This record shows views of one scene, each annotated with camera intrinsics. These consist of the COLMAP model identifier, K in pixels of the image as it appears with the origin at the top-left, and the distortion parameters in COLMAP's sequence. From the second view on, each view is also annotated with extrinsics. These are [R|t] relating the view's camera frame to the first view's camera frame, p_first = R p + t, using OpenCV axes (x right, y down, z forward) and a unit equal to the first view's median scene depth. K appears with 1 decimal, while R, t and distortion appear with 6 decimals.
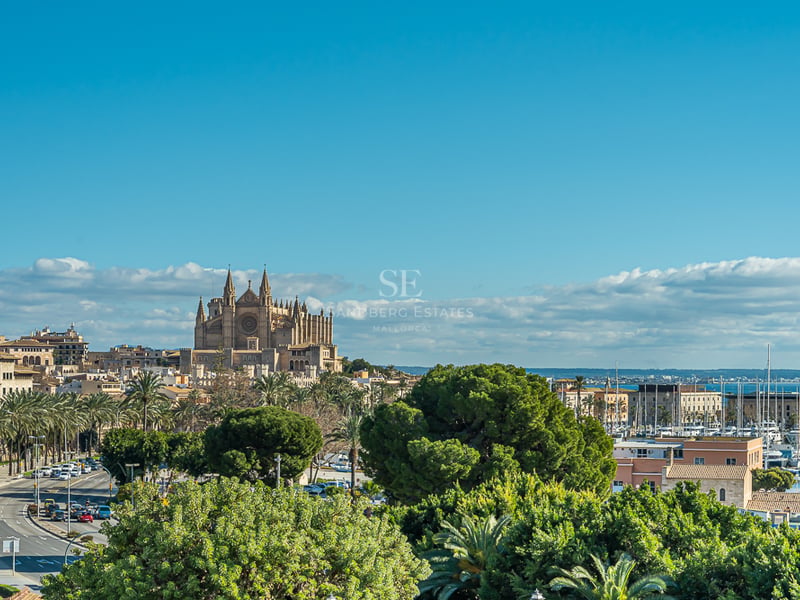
lens RADIAL K [[439.0, 0, 398.7], [0, 439.0, 298.3], [0, 0, 1]] dist [-0.004505, 0.000383]
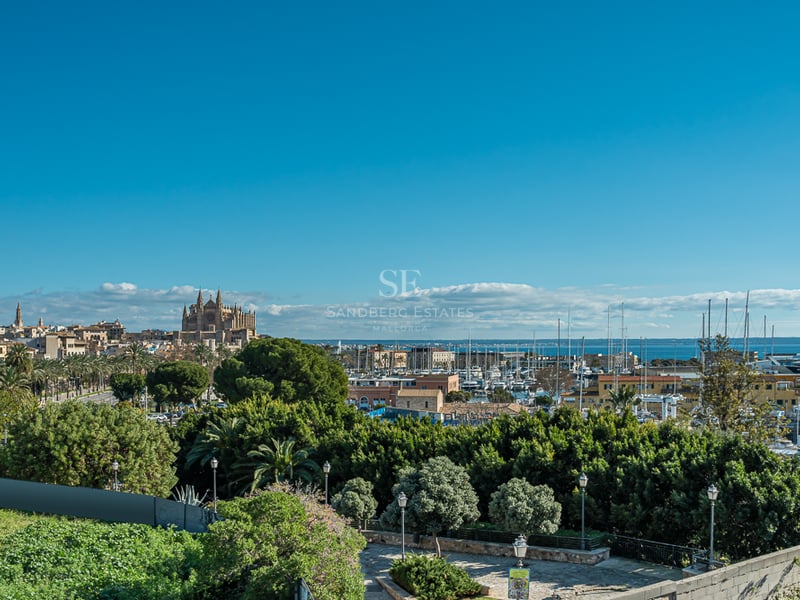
lens RADIAL K [[224.6, 0, 400.0], [0, 224.6, 300.0], [0, 0, 1]] dist [-0.008456, 0.000006]
pose [[0.999571, -0.002710, 0.029172, 0.550010], [0.003229, 0.999837, -0.017749, 0.001427], [-0.029119, 0.017835, 0.999417, 0.000243]]
